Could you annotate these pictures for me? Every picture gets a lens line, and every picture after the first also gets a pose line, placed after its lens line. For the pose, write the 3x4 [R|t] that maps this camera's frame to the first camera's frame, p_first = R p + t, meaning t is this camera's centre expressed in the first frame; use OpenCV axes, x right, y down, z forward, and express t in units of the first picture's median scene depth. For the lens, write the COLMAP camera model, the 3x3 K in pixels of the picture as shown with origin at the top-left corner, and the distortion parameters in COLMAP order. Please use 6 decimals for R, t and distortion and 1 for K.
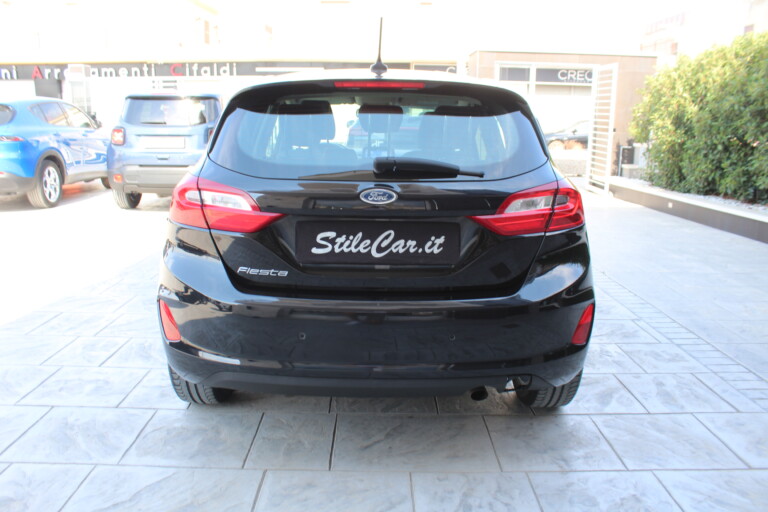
lens RADIAL K [[638.5, 0, 378.0], [0, 638.5, 247.3], [0, 0, 1]] dist [-0.169808, 0.146052]
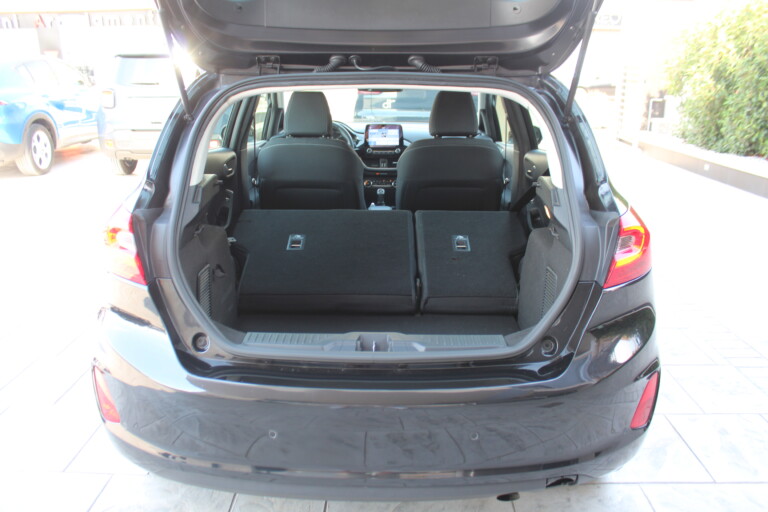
lens RADIAL K [[638.5, 0, 378.0], [0, 638.5, 247.3], [0, 0, 1]] dist [-0.169808, 0.146052]
pose [[0.999666, -0.003054, -0.025655, 0.017700], [0.005296, 0.996124, 0.087804, -0.097578], [0.025287, -0.087910, 0.995807, 0.196954]]
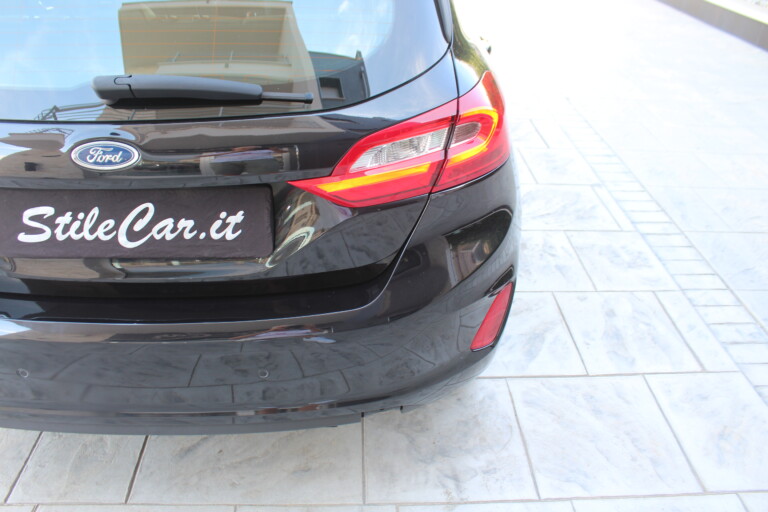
lens RADIAL K [[638.5, 0, 378.0], [0, 638.5, 247.3], [0, 0, 1]] dist [-0.169808, 0.146052]
pose [[0.999151, -0.007525, 0.040501, 0.138951], [-0.007856, 0.930324, 0.366653, -0.134234], [-0.040438, -0.366660, 0.929476, 0.322753]]
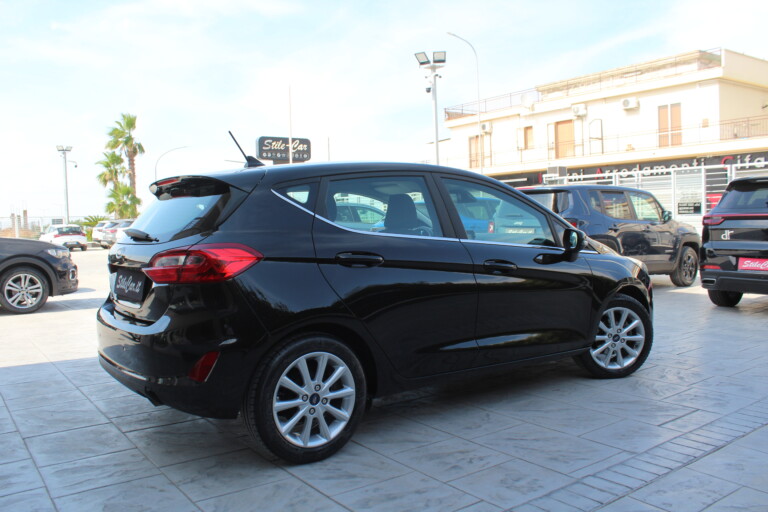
lens RADIAL K [[638.5, 0, 378.0], [0, 638.5, 247.3], [0, 0, 1]] dist [-0.169808, 0.146052]
pose [[0.594478, 0.003505, -0.804104, 1.098590], [-0.131588, 0.986934, -0.092982, -0.020447], [0.793272, 0.161086, 0.587172, 0.399768]]
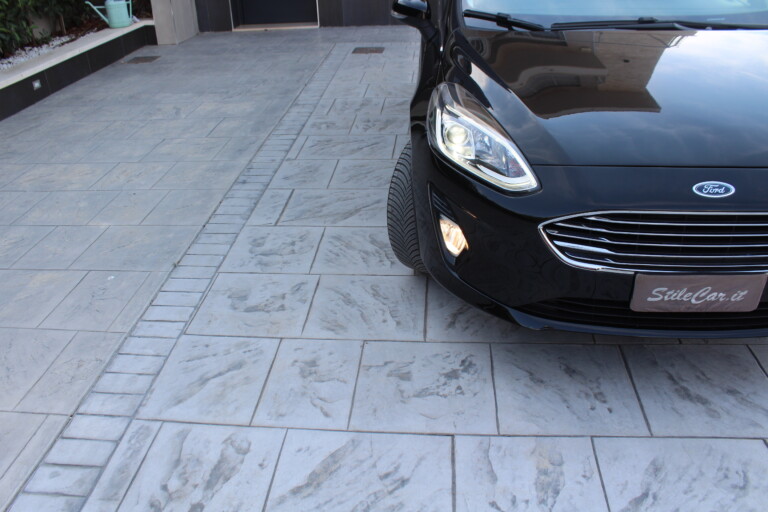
lens RADIAL K [[638.5, 0, 378.0], [0, 638.5, 247.3], [0, 0, 1]] dist [-0.169808, 0.146052]
pose [[-0.995397, -0.019451, 0.093839, 0.243706], [0.045005, 0.769615, 0.636920, -0.541333], [-0.084608, 0.638212, -0.765197, 2.460204]]
